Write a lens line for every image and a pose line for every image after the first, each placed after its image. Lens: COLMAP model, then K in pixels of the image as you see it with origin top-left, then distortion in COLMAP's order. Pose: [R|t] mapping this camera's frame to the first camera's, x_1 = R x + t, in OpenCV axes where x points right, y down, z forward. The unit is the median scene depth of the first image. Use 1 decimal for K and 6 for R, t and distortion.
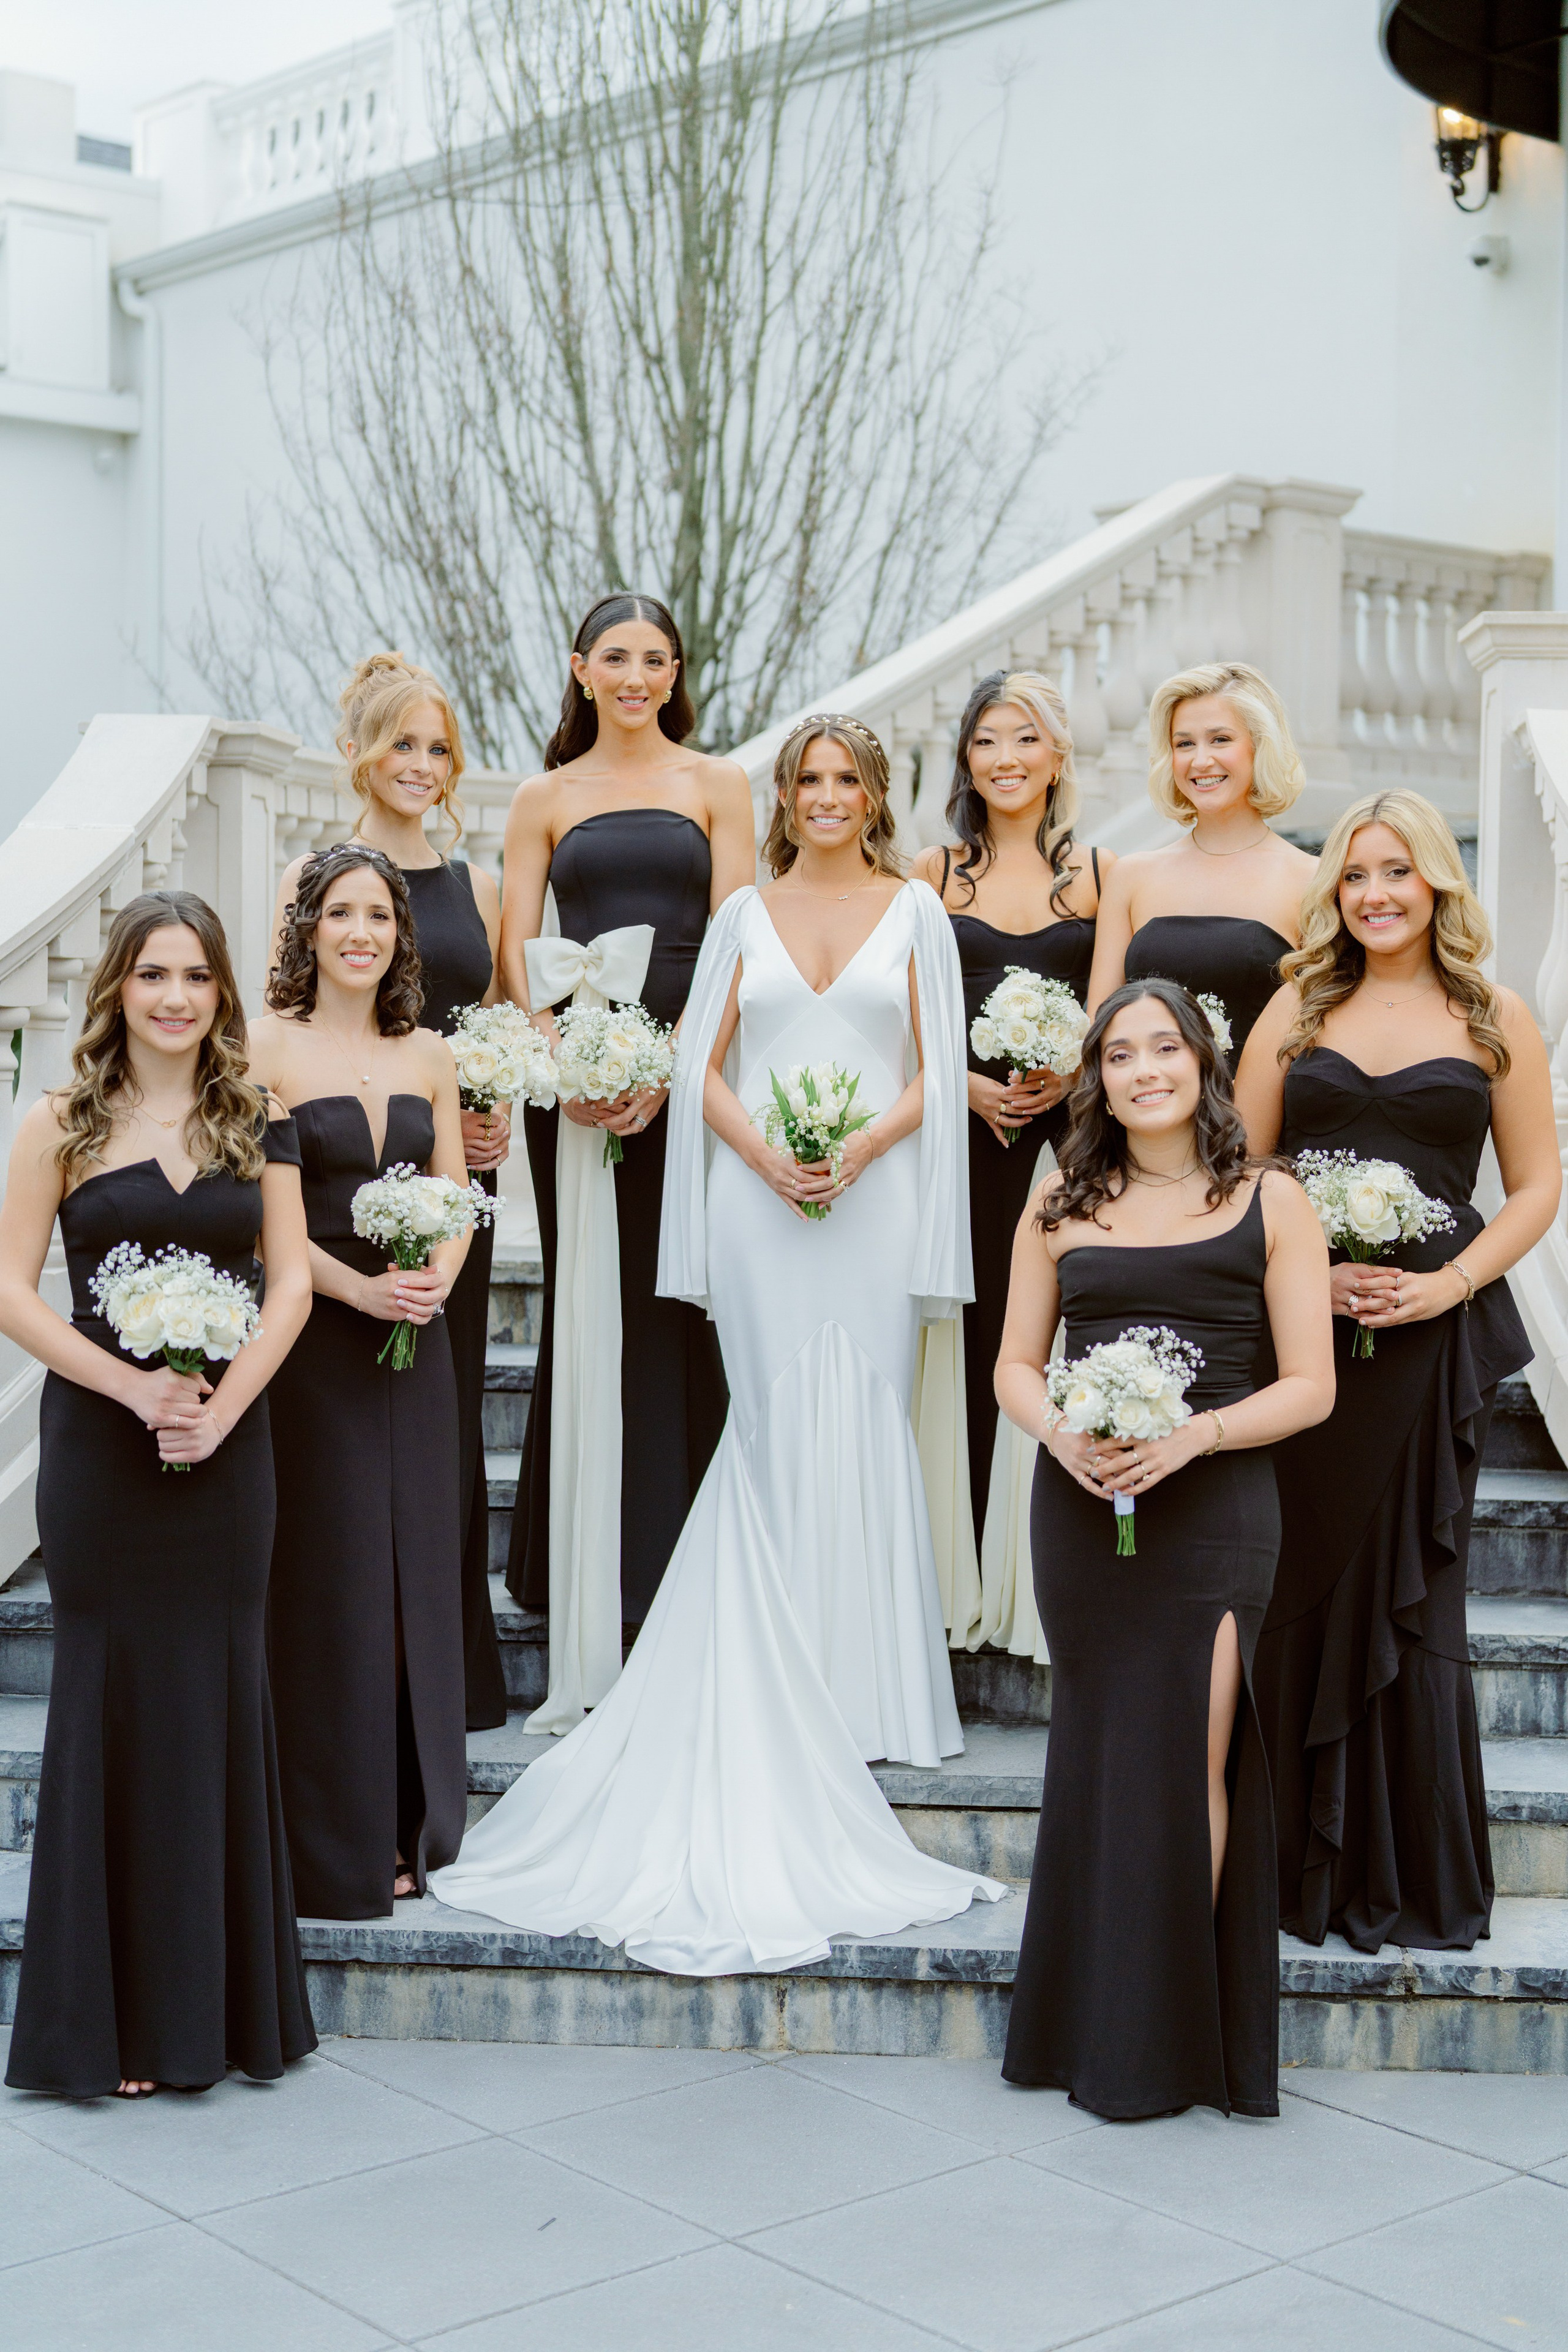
lens RADIAL K [[3238.5, 0, 784.2], [0, 3238.5, 1138.4], [0, 0, 1]] dist [0.007783, 0.022626]
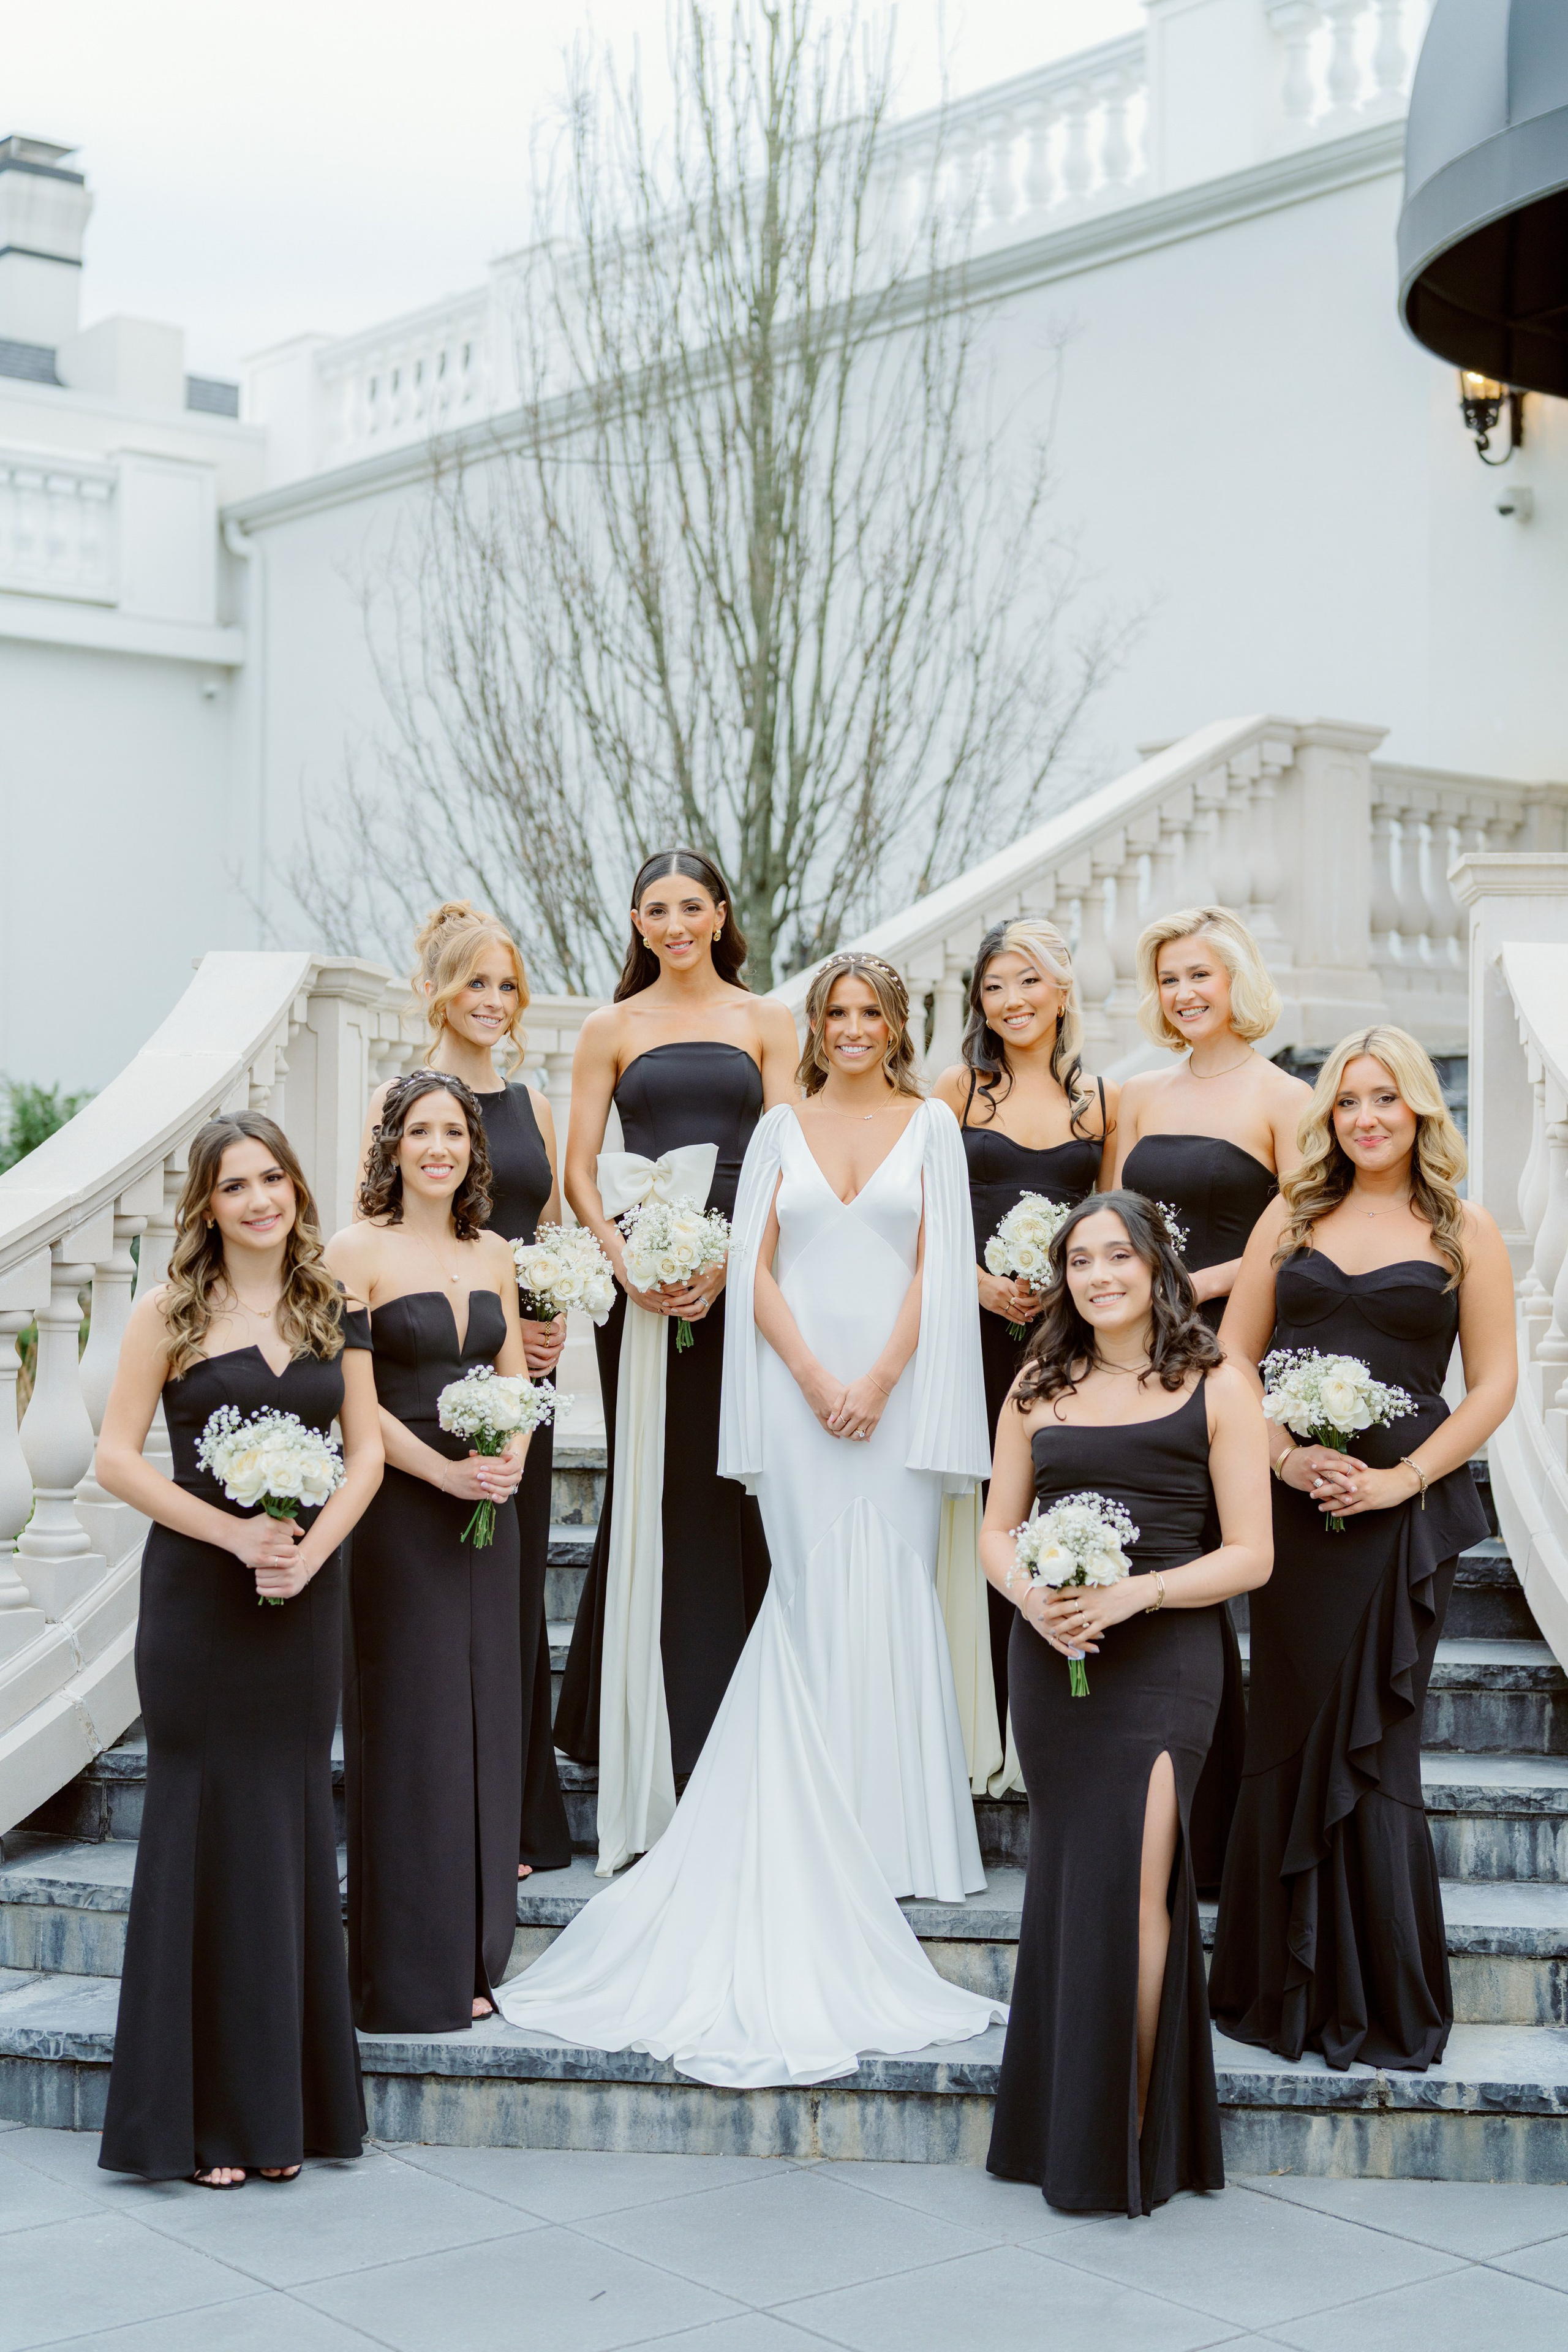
lens RADIAL K [[3245.3, 0, 787.8], [0, 3245.3, 1129.8], [0, 0, 1]] dist [0.009495, 0.029002]
pose [[0.999614, -0.002862, -0.027634, 0.014045], [0.001015, 0.997779, -0.066604, 0.003480], [0.027763, 0.066550, 0.997397, -0.084452]]
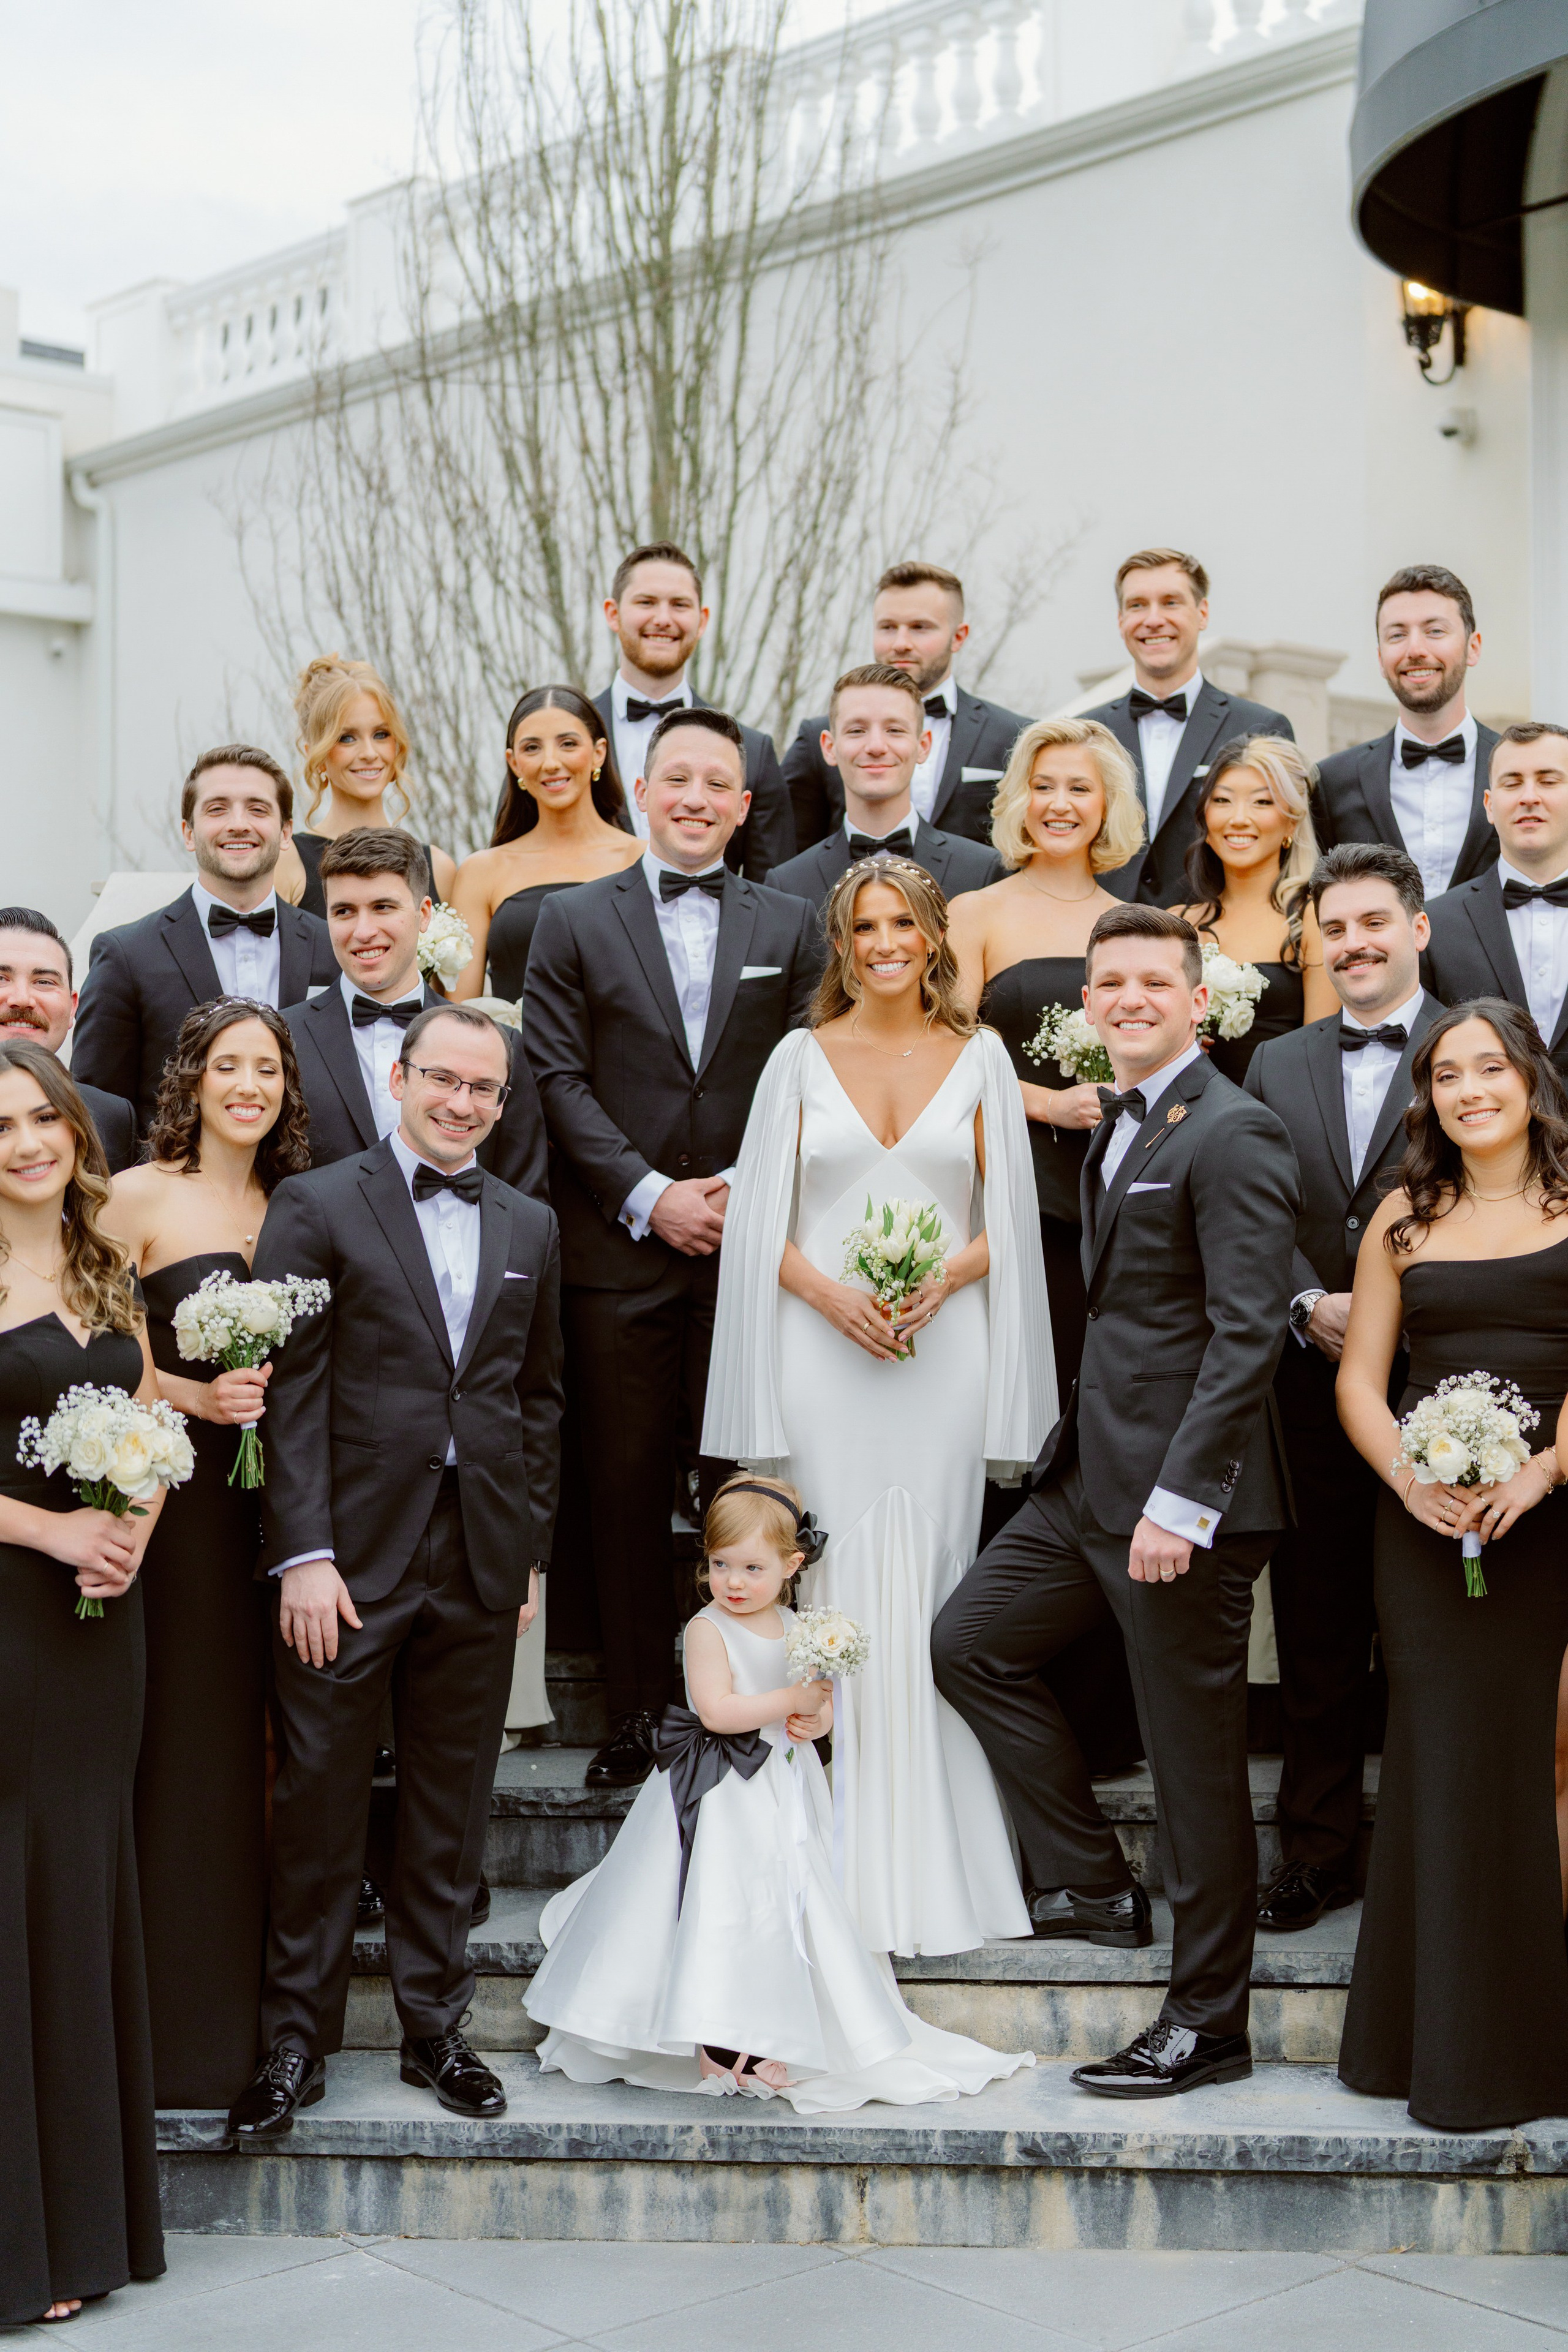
lens RADIAL K [[3234.5, 0, 777.2], [0, 3234.5, 1112.5], [0, 0, 1]] dist [-0.005039, 0.101645]
pose [[0.999738, -0.010571, 0.020290, -0.027283], [0.011892, 0.997740, -0.066137, 0.008101], [-0.019545, 0.066361, 0.997604, 0.019216]]
